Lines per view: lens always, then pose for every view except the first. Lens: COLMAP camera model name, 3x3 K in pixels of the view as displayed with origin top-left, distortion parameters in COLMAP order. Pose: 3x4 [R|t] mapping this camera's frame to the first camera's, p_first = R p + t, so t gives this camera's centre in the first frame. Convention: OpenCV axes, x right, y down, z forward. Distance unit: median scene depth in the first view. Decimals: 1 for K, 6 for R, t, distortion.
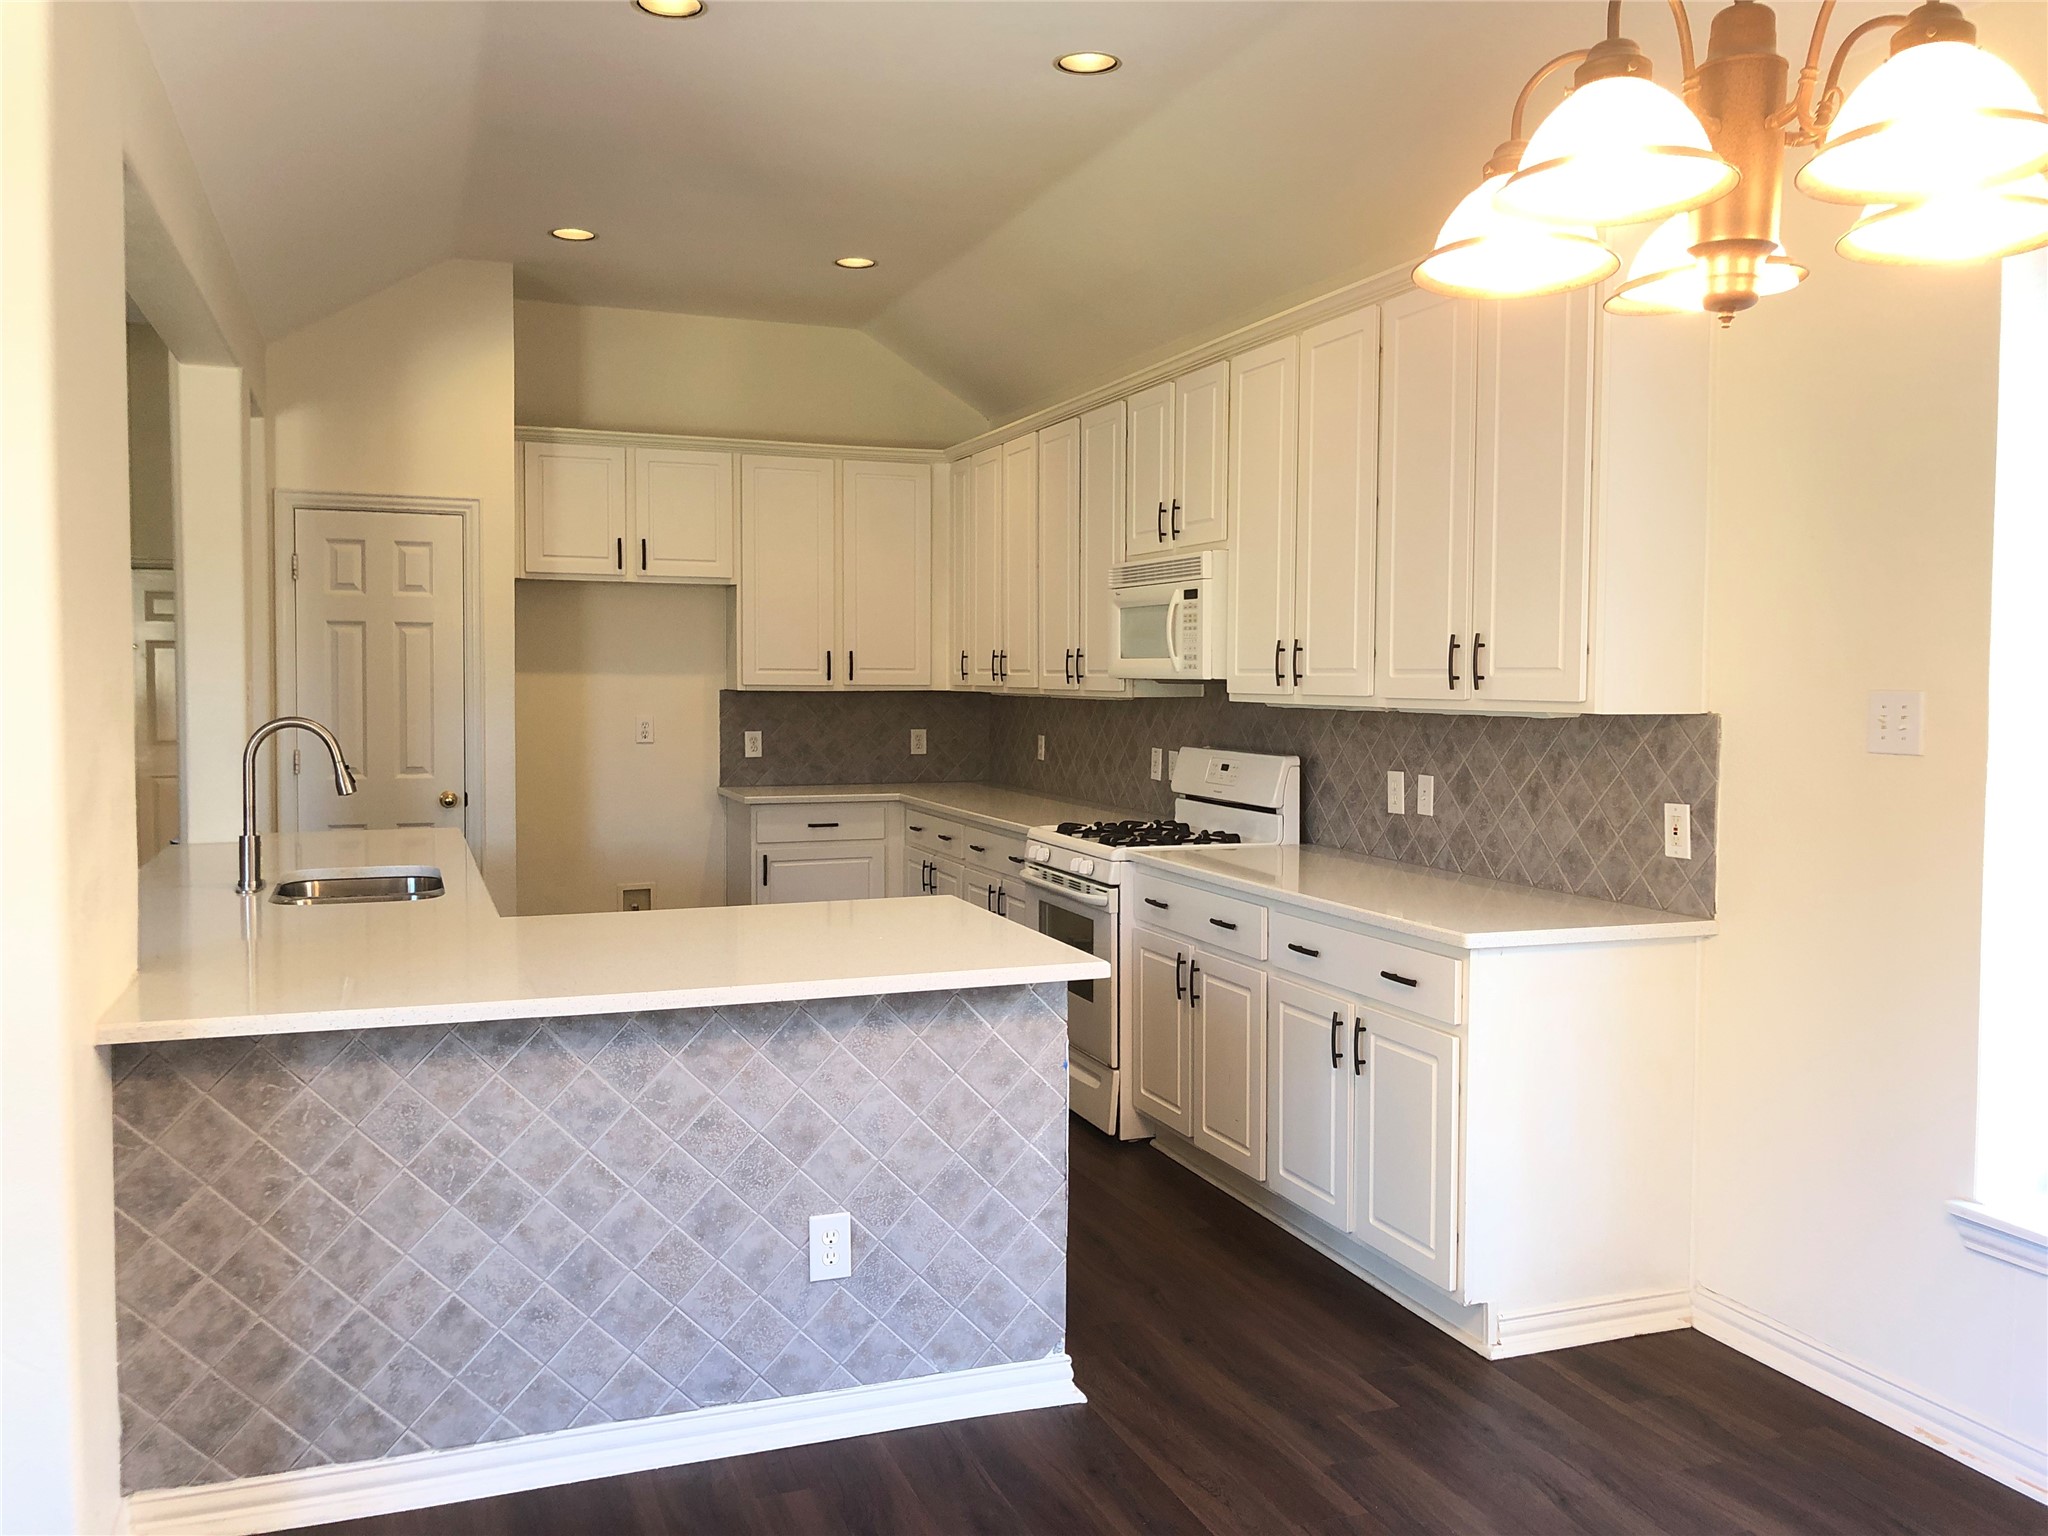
lens RADIAL K [[1703.4, 0, 1024.0], [0, 1703.4, 768.0], [0, 0, 1]] dist [0.007886, 0.013163]
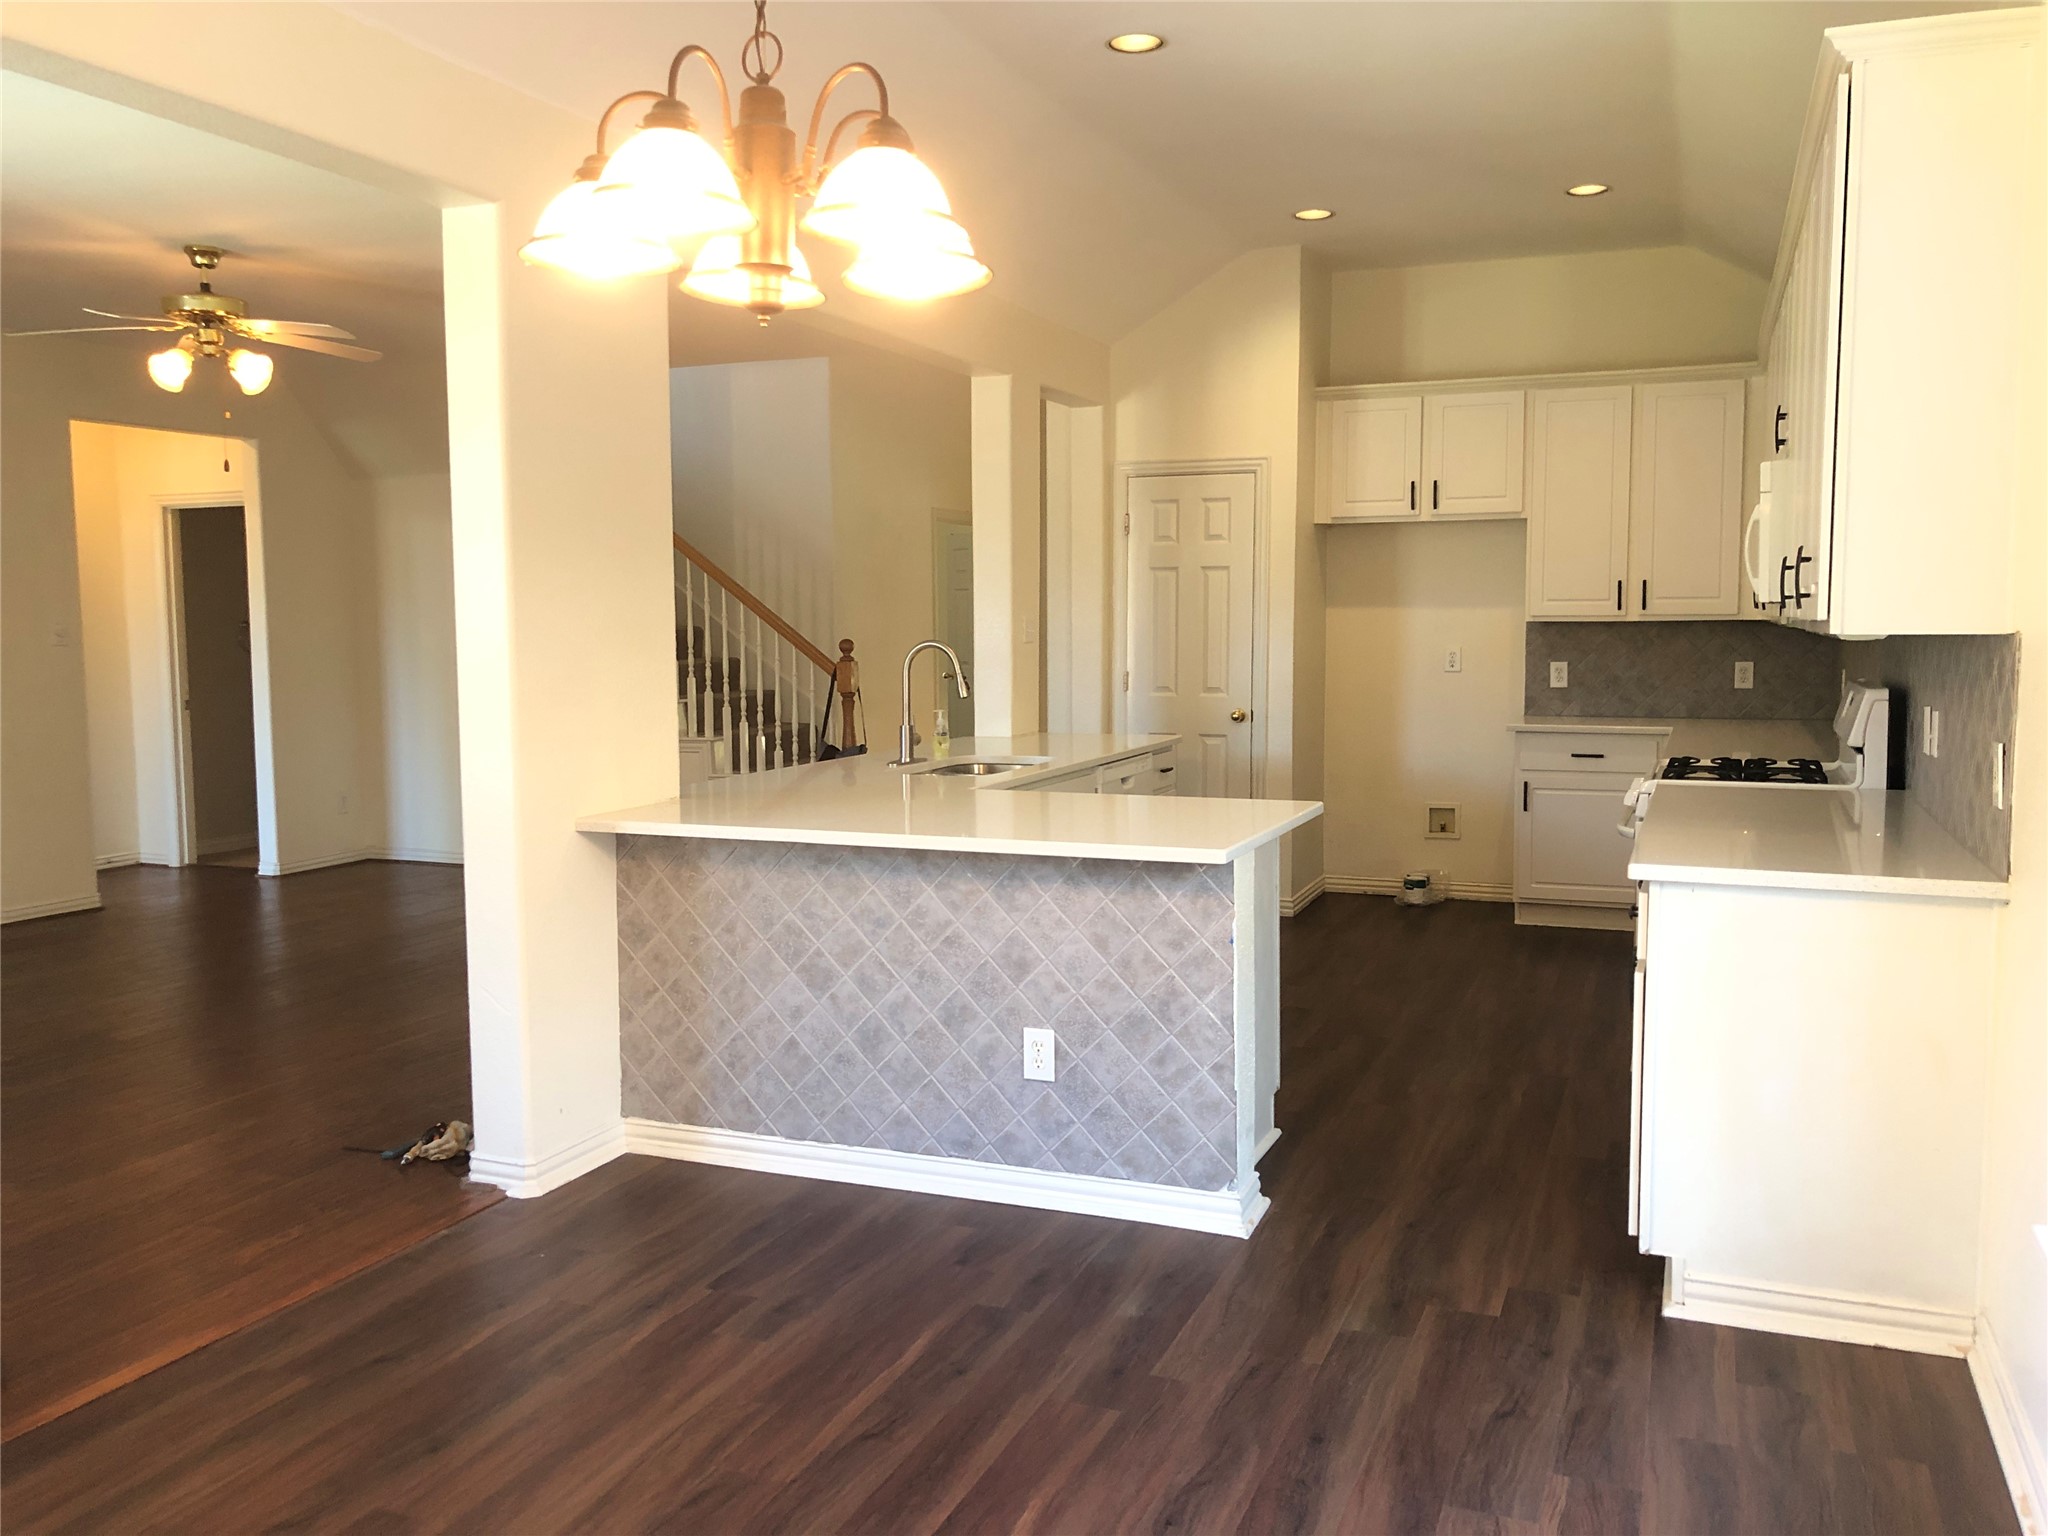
lens RADIAL K [[1684.1, 0, 1024.0], [0, 1684.1, 768.0], [0, 0, 1]] dist [0.180386, -0.327261]
pose [[0.735447, 0.053950, -0.675431, 0.714442], [-0.030570, 0.998452, 0.046465, 0.009817], [0.676892, -0.013525, 0.735958, 0.068938]]
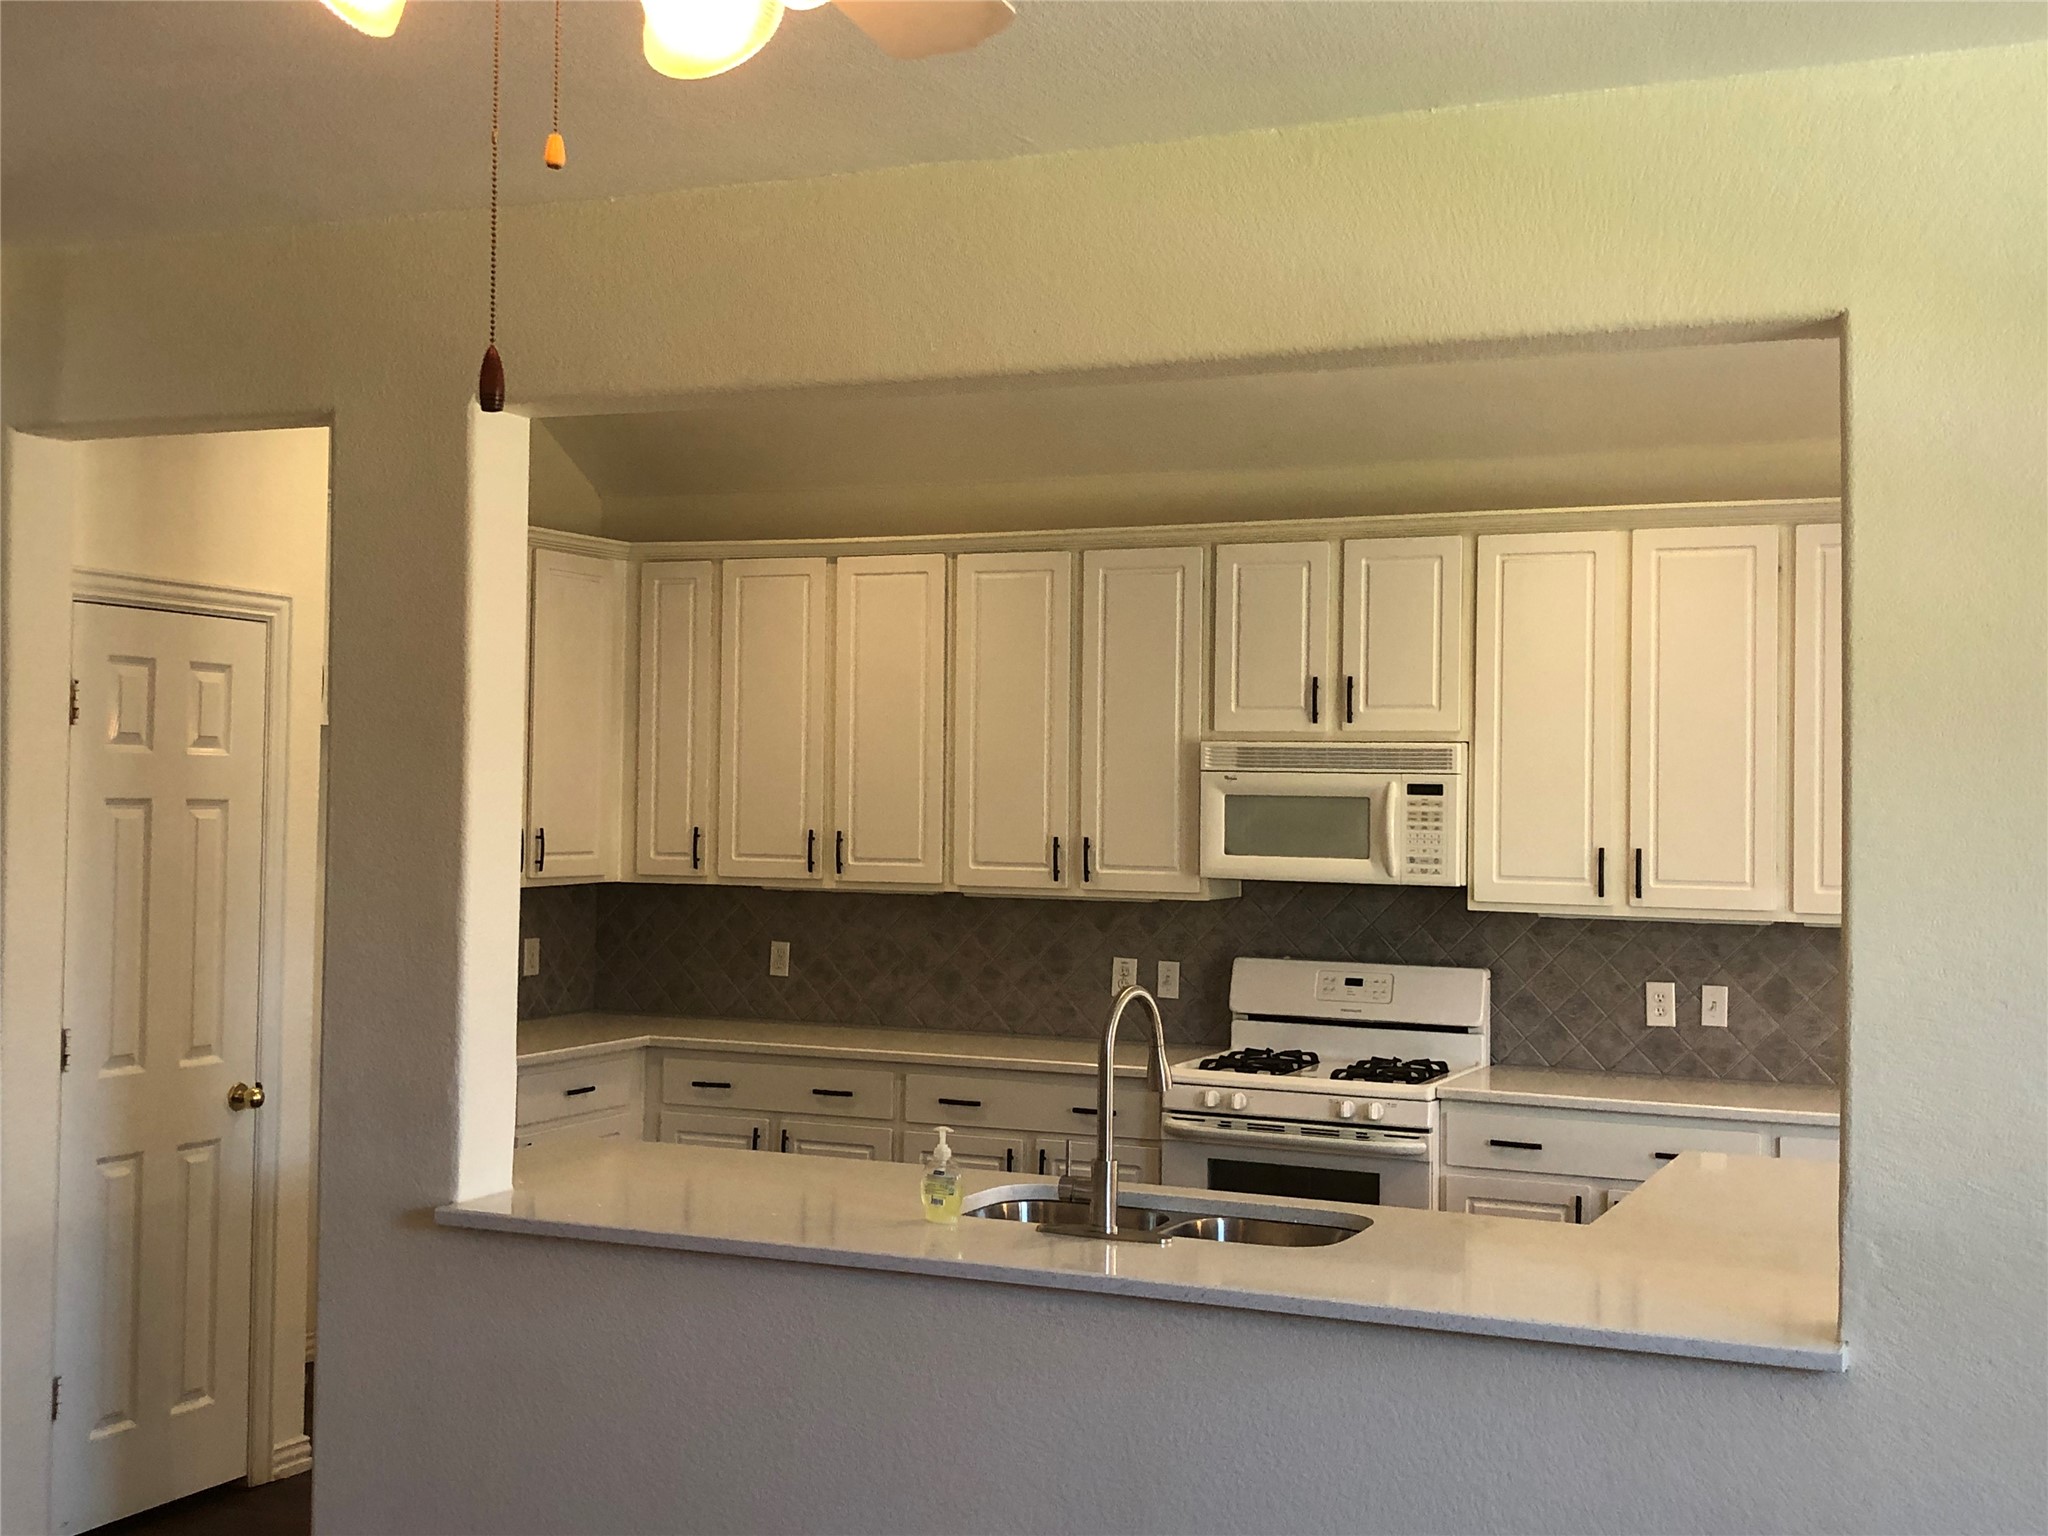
lens RADIAL K [[2452.5, 0, 1024.0], [0, 2452.5, 768.0], [0, 0, 1]] dist [0.096545, -0.003623]
pose [[0.705557, 0.013427, 0.708526, -1.550164], [0.029814, 0.998373, -0.048609, -0.093062], [-0.708026, 0.055421, 0.704008, 0.393608]]
